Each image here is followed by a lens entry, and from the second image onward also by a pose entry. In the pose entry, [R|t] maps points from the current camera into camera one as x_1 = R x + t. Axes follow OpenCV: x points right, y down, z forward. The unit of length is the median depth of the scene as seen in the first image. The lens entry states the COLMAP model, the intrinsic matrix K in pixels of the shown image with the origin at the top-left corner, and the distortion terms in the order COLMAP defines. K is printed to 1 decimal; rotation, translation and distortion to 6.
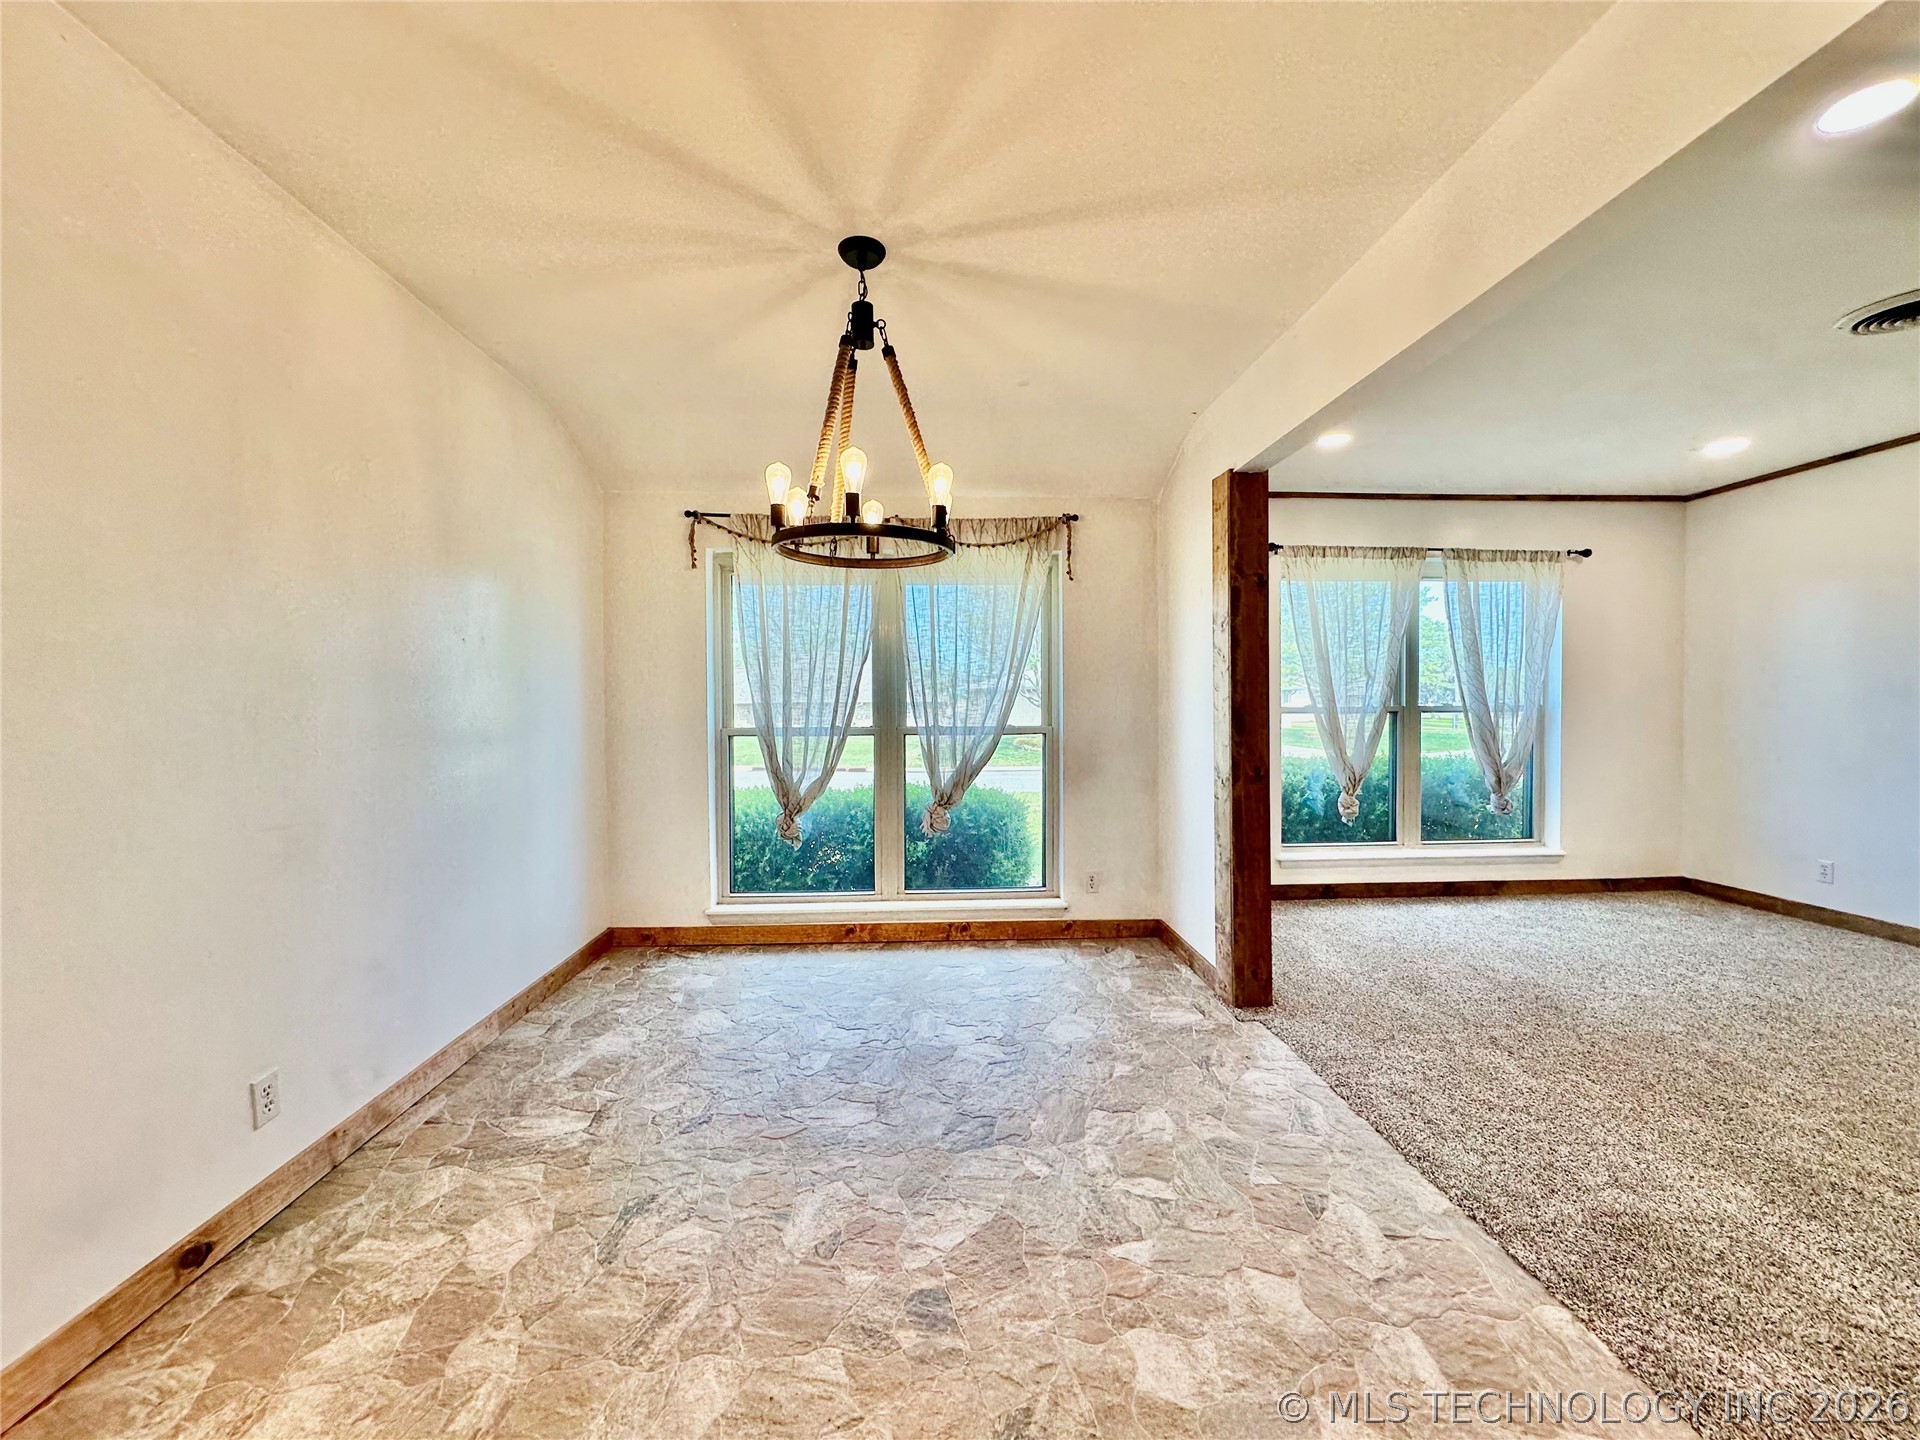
lens RADIAL K [[762.3, 0, 961.3], [0, 762.3, 718.5], [0, 0, 1]] dist [-0.001361, 0.000472]
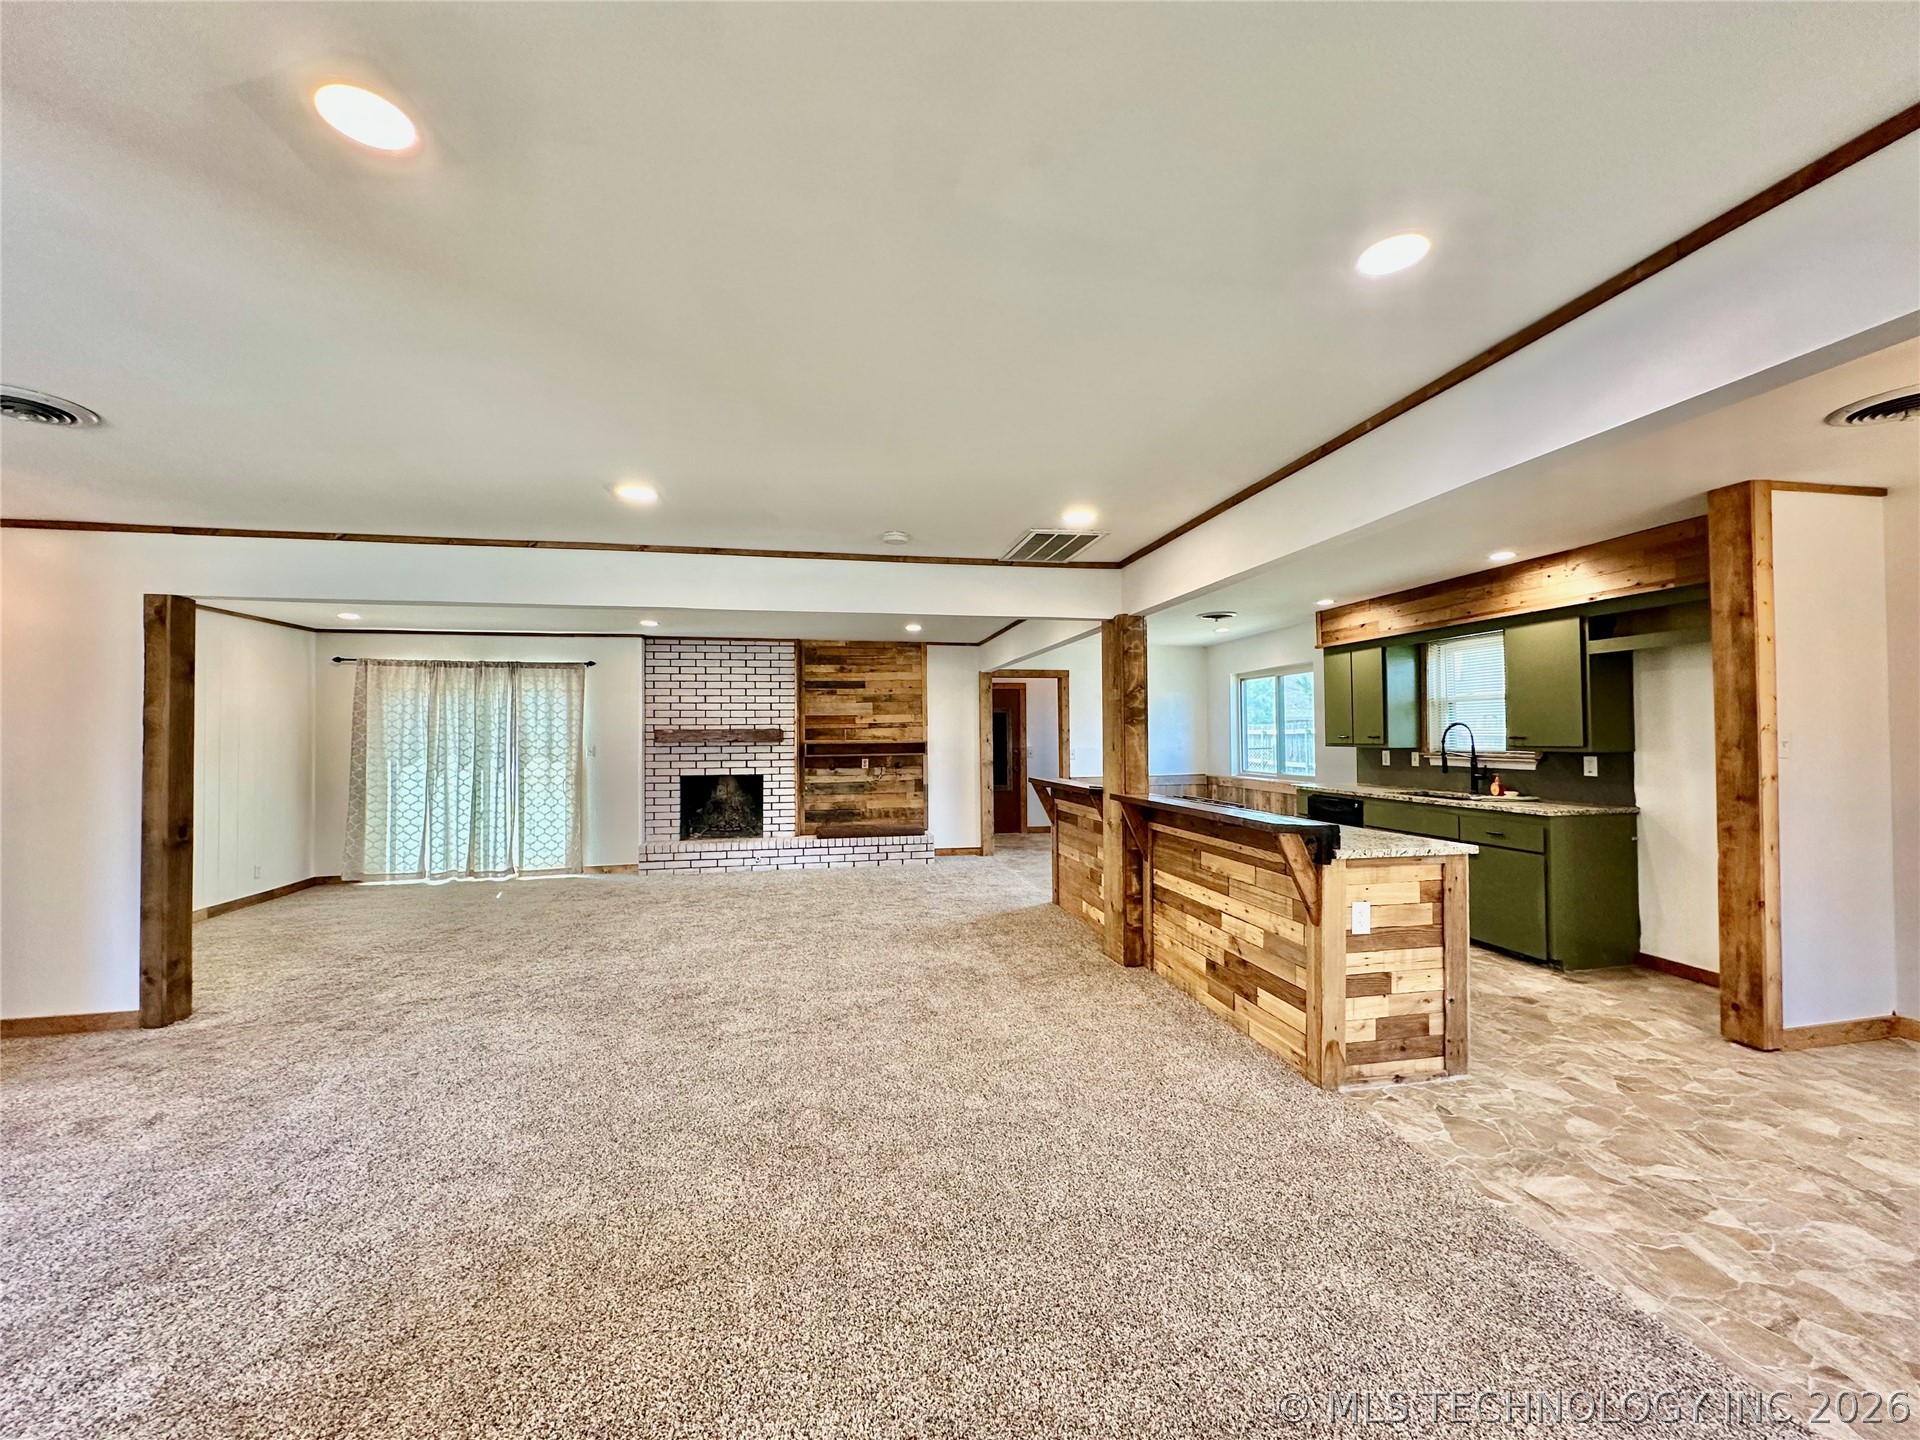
lens RADIAL K [[762.3, 0, 961.5], [0, 762.3, 720.1], [0, 0, 1]] dist [-0.001361, 0.000472]
pose [[-0.991462, 0.010283, -0.129988, 0.881270], [0.010613, 0.999942, -0.001846, -0.074854], [0.129961, -0.003209, -0.991514, 0.902729]]
